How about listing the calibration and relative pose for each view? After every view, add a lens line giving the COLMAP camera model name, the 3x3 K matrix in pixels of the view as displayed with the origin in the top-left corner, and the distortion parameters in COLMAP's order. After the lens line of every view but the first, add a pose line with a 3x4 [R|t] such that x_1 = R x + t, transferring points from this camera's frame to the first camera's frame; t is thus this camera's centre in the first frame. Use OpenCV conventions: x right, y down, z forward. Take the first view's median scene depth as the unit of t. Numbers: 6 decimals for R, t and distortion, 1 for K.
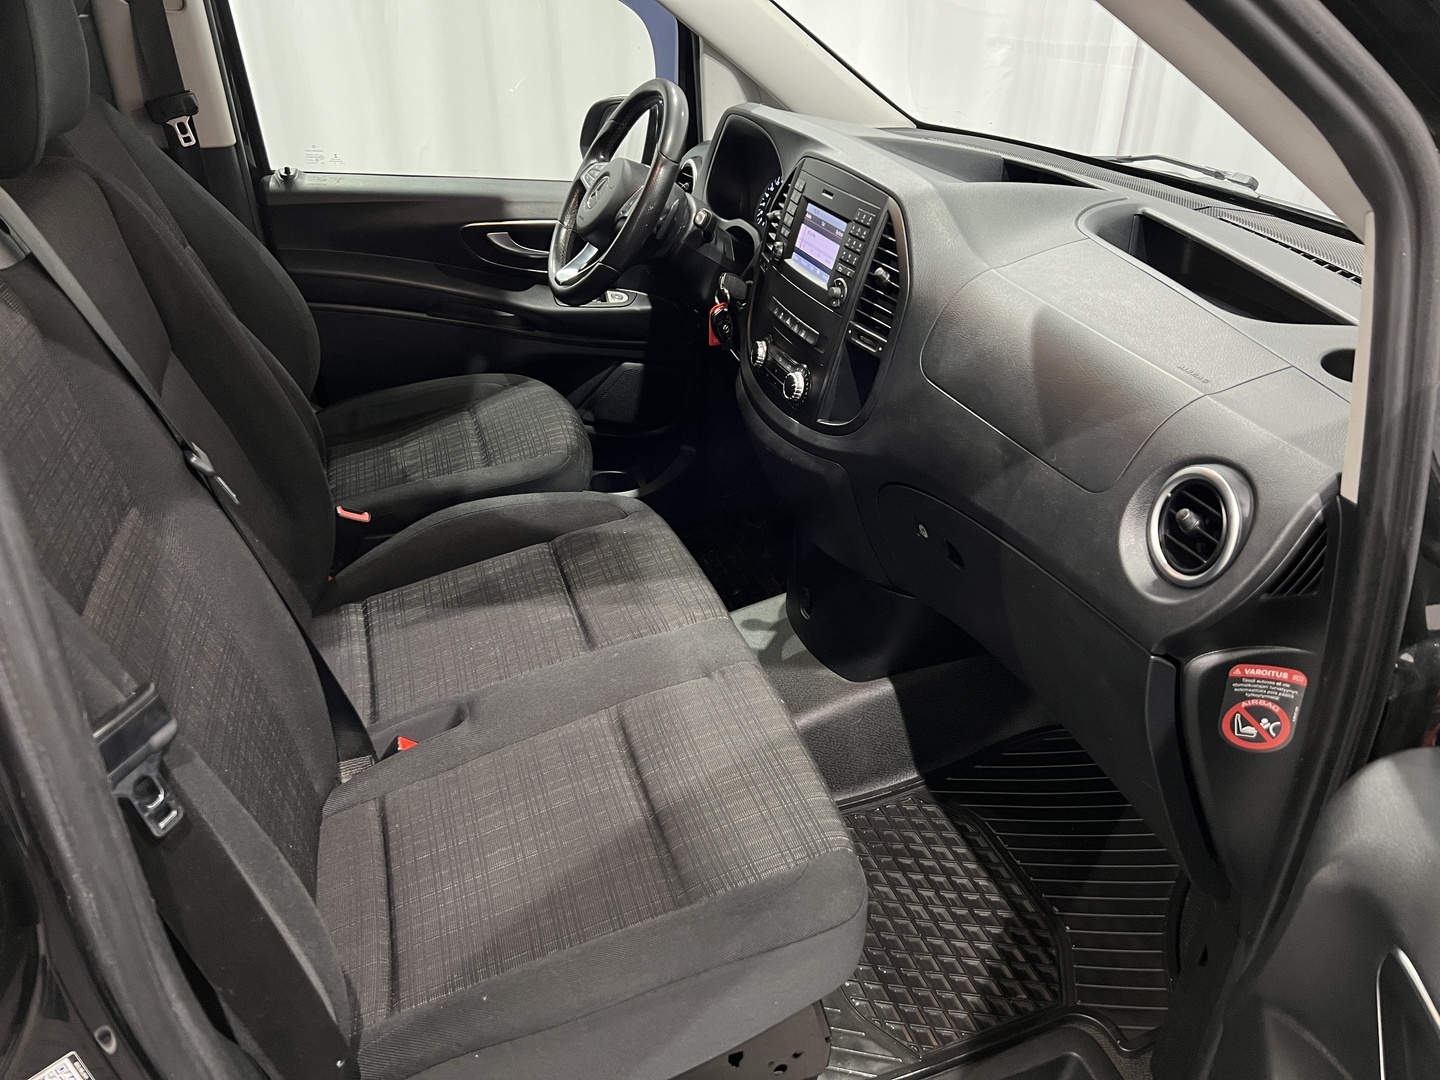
lens RADIAL K [[1085.0, 0, 720.0], [0, 1085.0, 540.0], [0, 0, 1]] dist [-0.011697, -0.004545]
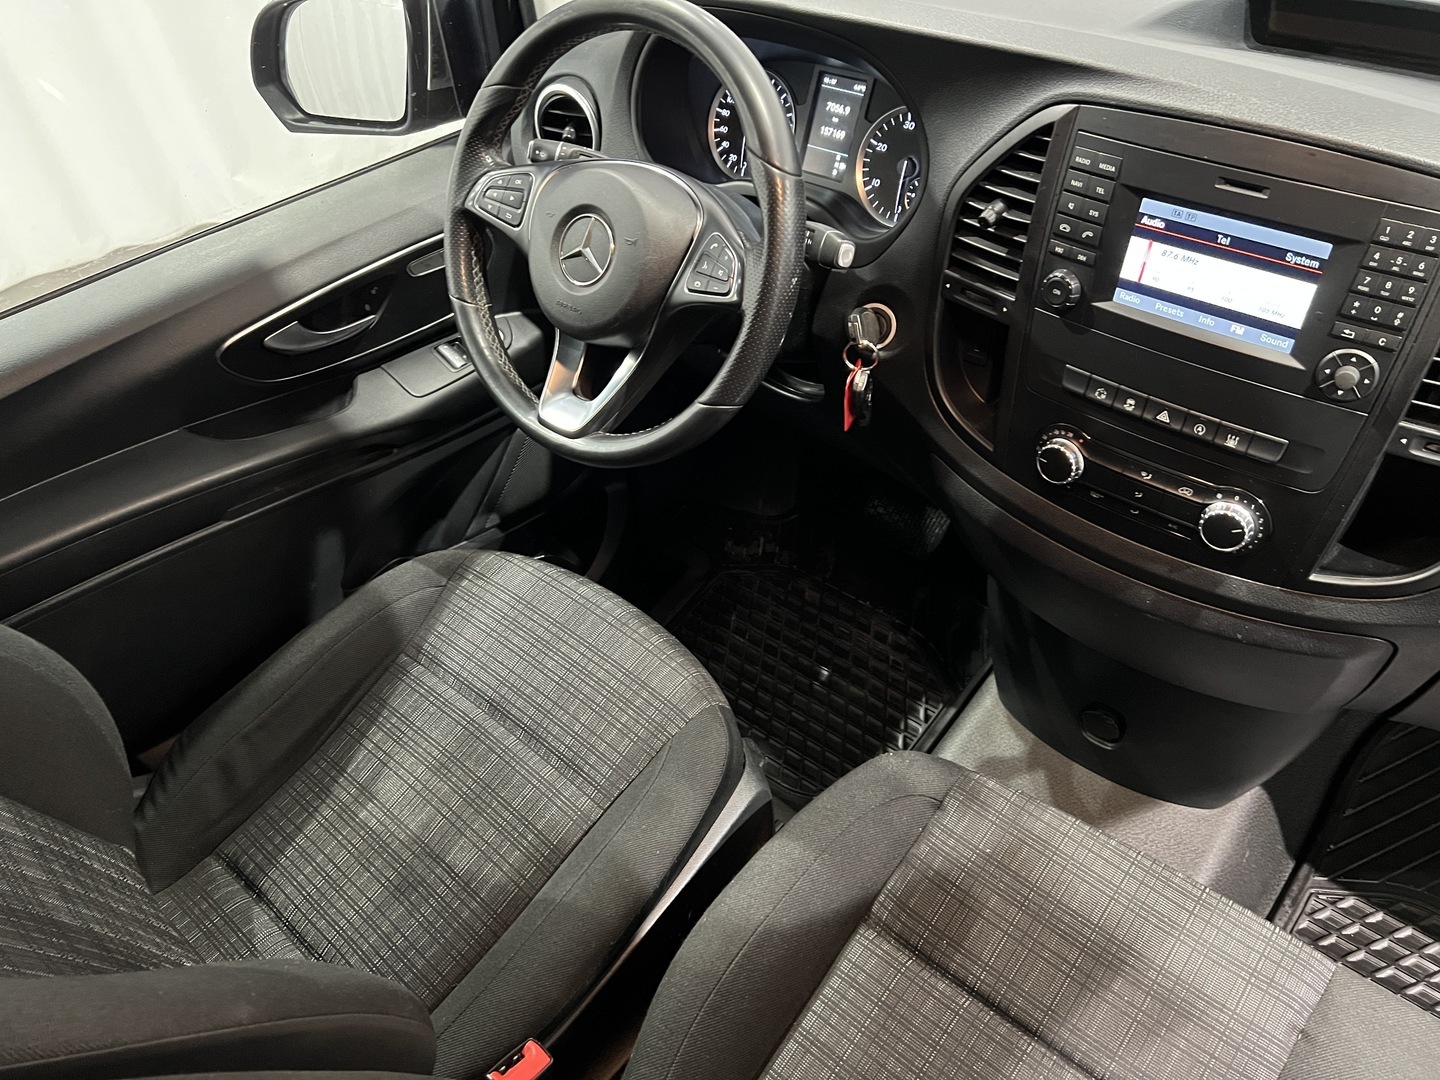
lens RADIAL K [[1085.0, 0, 720.0], [0, 1085.0, 540.0], [0, 0, 1]] dist [-0.011697, -0.004545]
pose [[0.839792, -0.467419, 0.276167, -0.305339], [0.378462, 0.868731, 0.319488, -0.404807], [-0.389250, -0.163785, 0.906454, 0.571954]]
